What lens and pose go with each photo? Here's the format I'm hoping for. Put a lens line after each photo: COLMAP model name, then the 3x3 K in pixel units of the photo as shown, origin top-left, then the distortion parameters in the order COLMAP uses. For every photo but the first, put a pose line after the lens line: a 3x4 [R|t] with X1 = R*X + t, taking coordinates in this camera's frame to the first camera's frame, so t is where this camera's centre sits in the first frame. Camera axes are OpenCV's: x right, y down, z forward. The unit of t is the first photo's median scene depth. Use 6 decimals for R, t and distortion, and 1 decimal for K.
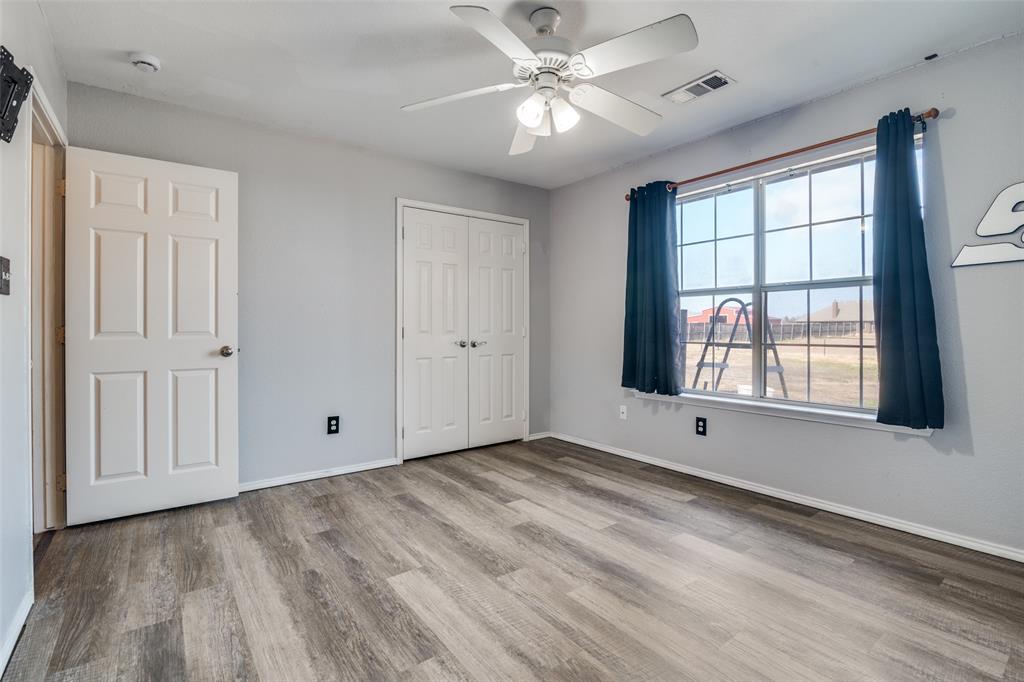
lens RADIAL K [[477.1, 0, 513.5], [0, 477.1, 338.8], [0, 0, 1]] dist [-0.019525, 0.000146]
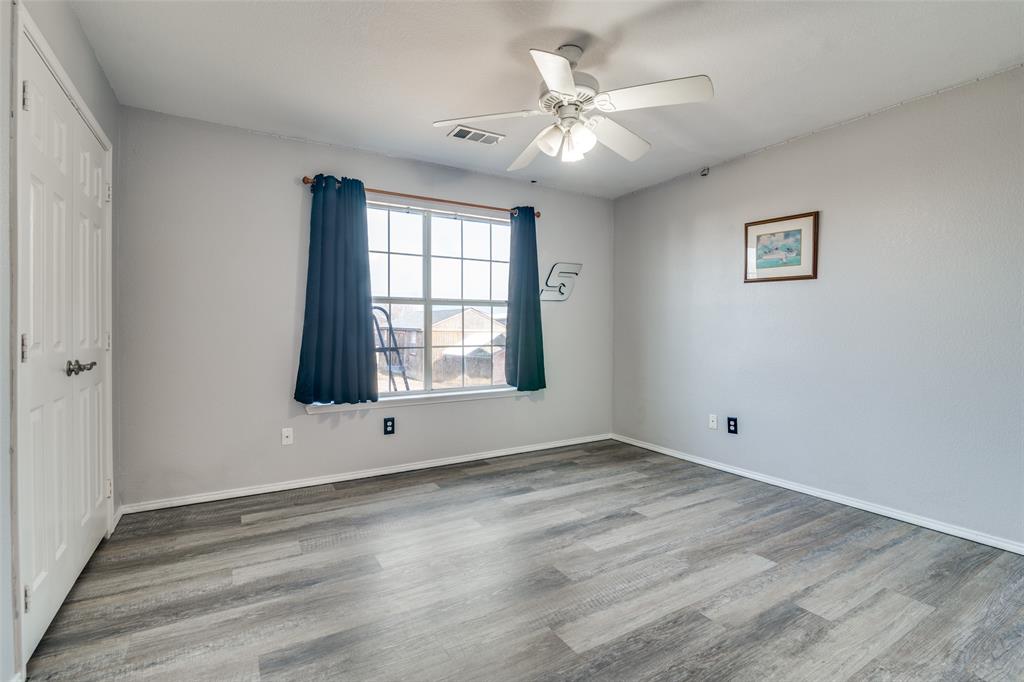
lens RADIAL K [[477.1, 0, 513.5], [0, 477.1, 338.8], [0, 0, 1]] dist [-0.019525, 0.000146]
pose [[0.095848, -0.012615, 0.995316, -0.696341], [0.023308, 0.999674, 0.010426, -0.016479], [-0.995123, 0.022199, 0.096111, 0.675198]]
